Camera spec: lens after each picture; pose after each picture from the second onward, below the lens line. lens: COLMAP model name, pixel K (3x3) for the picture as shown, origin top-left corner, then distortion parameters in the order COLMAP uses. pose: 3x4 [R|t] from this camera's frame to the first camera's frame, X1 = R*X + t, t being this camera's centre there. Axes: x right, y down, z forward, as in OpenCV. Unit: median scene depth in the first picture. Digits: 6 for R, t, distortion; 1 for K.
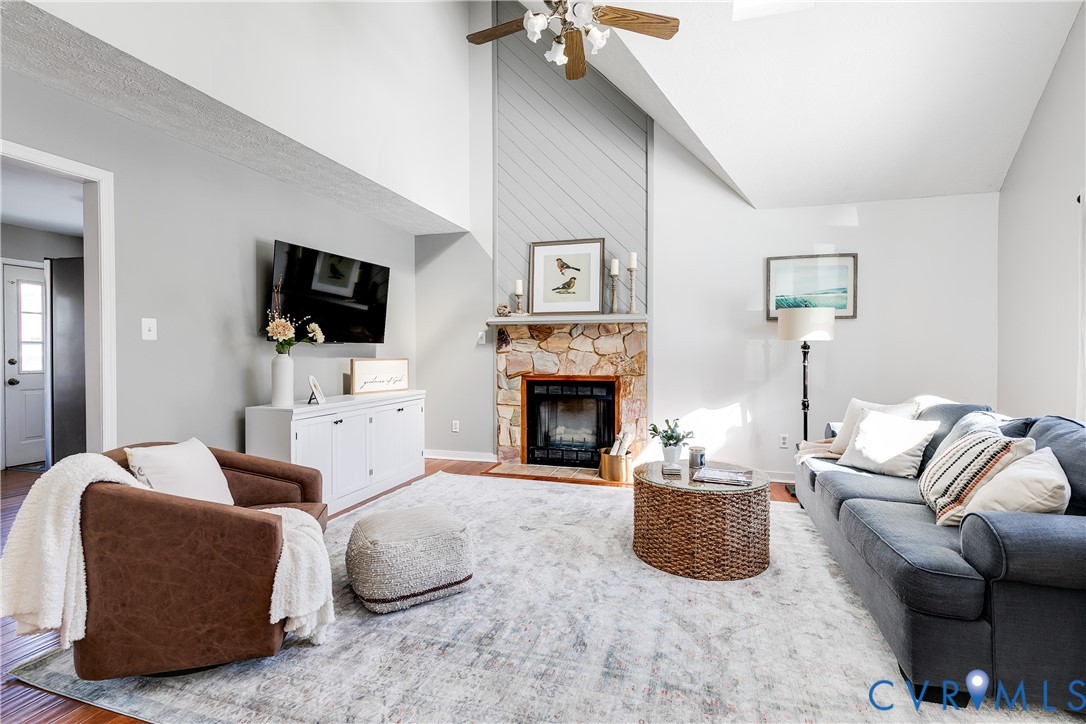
lens RADIAL K [[495.1, 0, 558.3], [0, 495.1, 357.9], [0, 0, 1]] dist [0.005781, -0.001192]
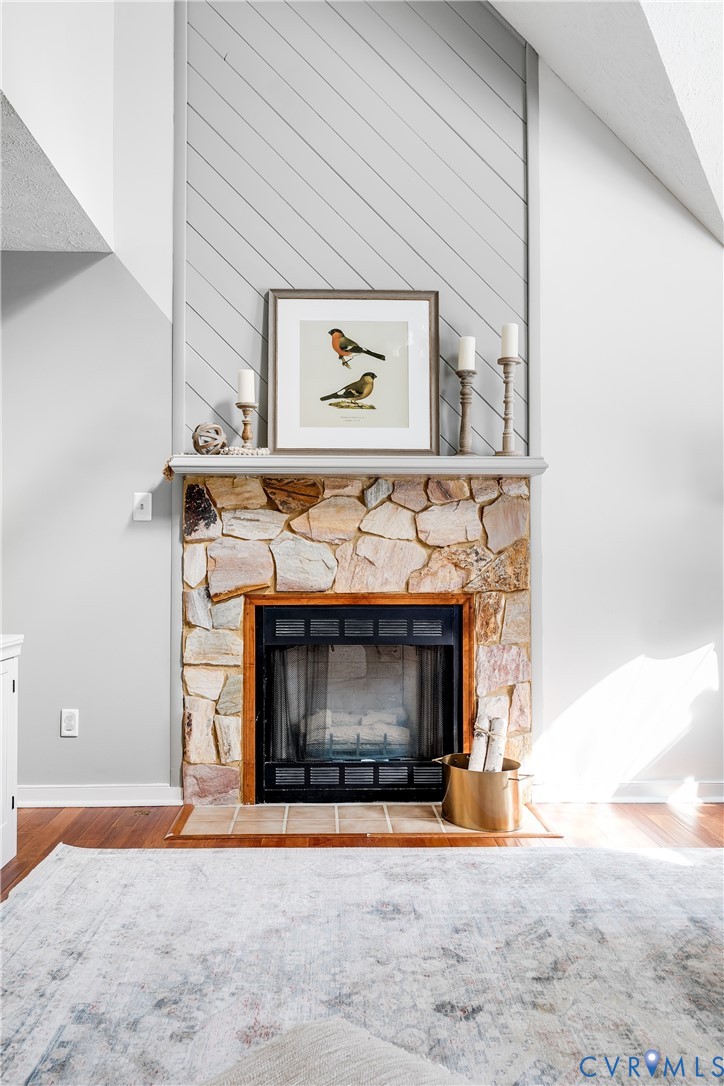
lens RADIAL K [[851.3, 0, 354.4], [0, 851.3, 541.7], [0, 0, 1]] dist [0.001835, -0.003170]
pose [[0.952322, 0.008296, 0.304983, -0.219767], [0.003199, 0.999304, -0.037172, 0.018197], [-0.305079, 0.036376, 0.951632, 0.285549]]
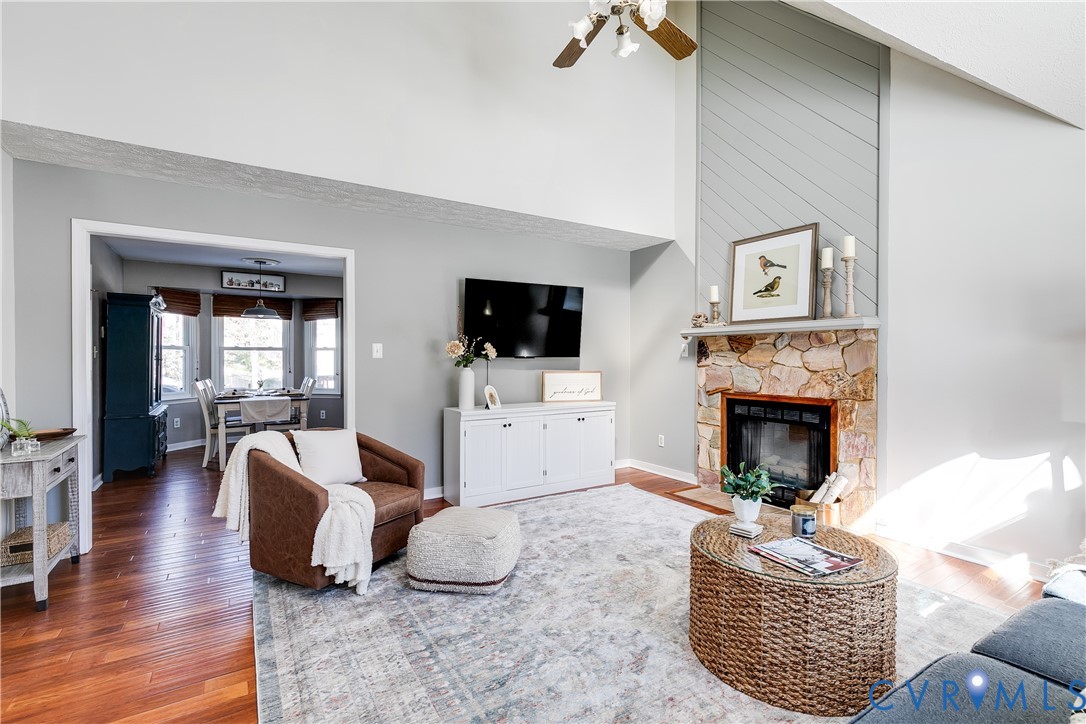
lens RADIAL K [[490.4, 0, 546.4], [0, 490.4, 361.8], [0, 0, 1]] dist [0.006736, -0.001603]
pose [[0.750741, 0.006767, -0.660562, 0.288546], [-0.009933, 0.999950, -0.001046, -0.016343], [0.660522, 0.007347, 0.750770, 0.133981]]
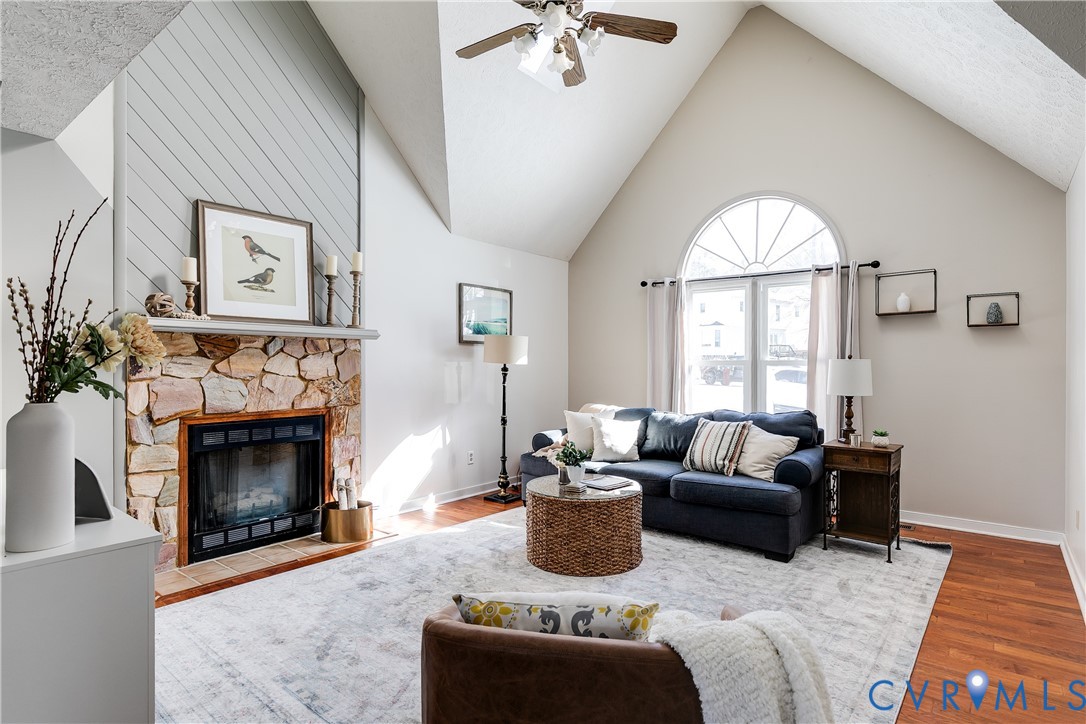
lens RADIAL K [[570.6, 0, 549.4], [0, 570.6, 366.6], [0, 0, 1]] dist [0.000324, -0.000239]
pose [[0.385072, -0.001405, 0.922886, -0.563471], [0.010369, 0.999942, -0.002804, -0.020309], [-0.922828, 0.010649, 0.385064, 0.345812]]
